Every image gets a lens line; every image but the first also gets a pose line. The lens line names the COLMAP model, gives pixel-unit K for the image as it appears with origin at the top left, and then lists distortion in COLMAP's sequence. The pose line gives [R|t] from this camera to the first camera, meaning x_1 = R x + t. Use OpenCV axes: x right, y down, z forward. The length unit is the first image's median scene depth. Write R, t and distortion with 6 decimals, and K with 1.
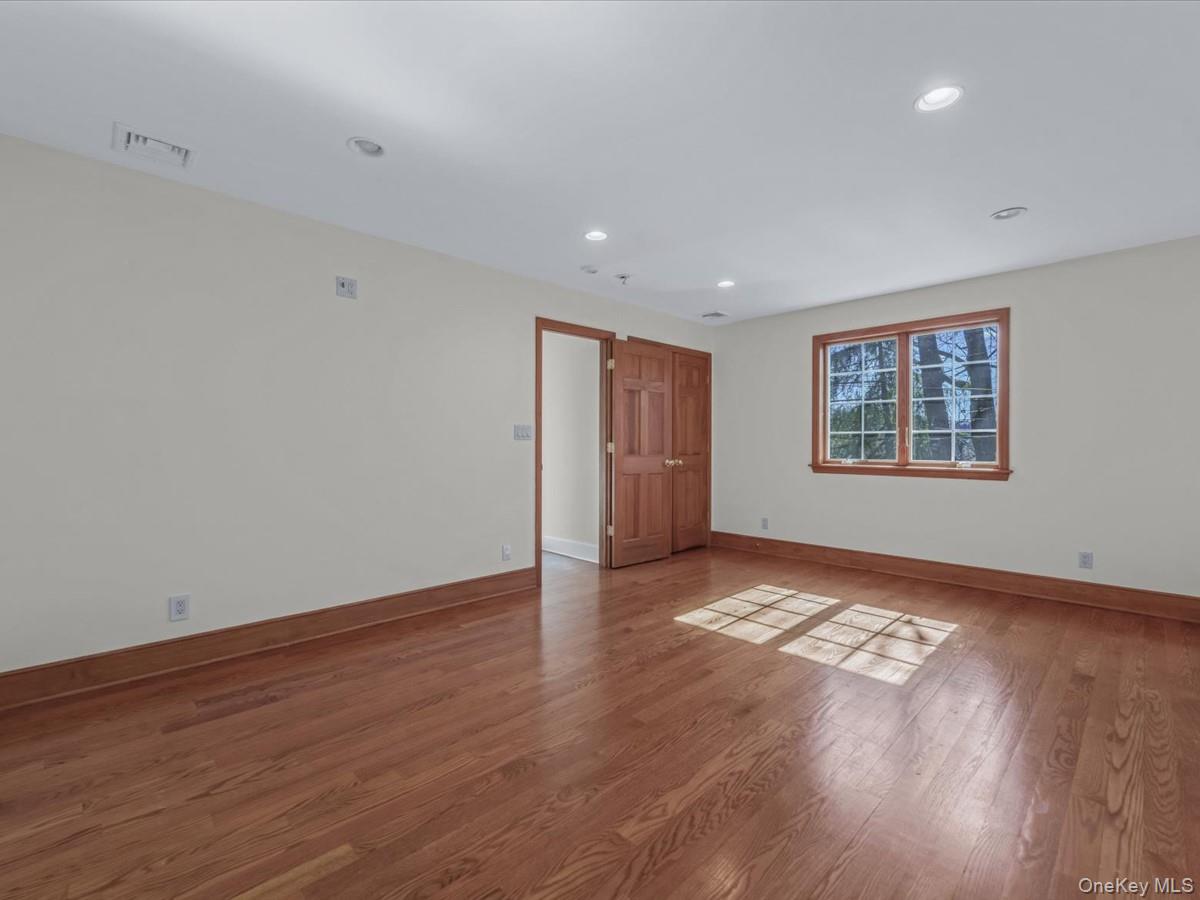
lens RADIAL K [[556.4, 0, 596.1], [0, 556.4, 447.6], [0, 0, 1]] dist [-0.000783, -0.000274]
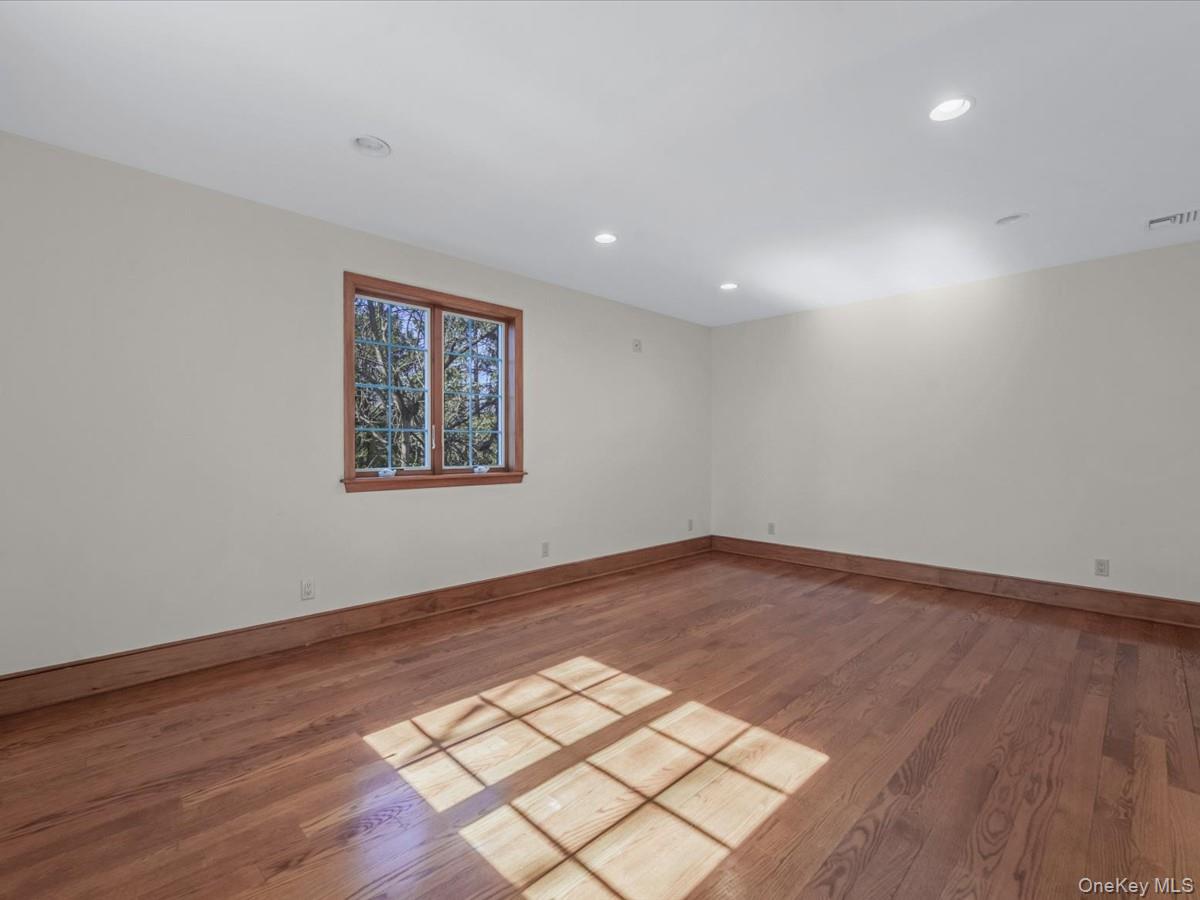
lens RADIAL K [[556.4, 0, 604.2], [0, 556.4, 446.1], [0, 0, 1]] dist [-0.000783, -0.000274]
pose [[-0.999801, -0.003874, -0.019590, 0.408028], [-0.004021, 0.999964, 0.007433, -0.011925], [0.019561, 0.007510, -0.999780, 1.668609]]
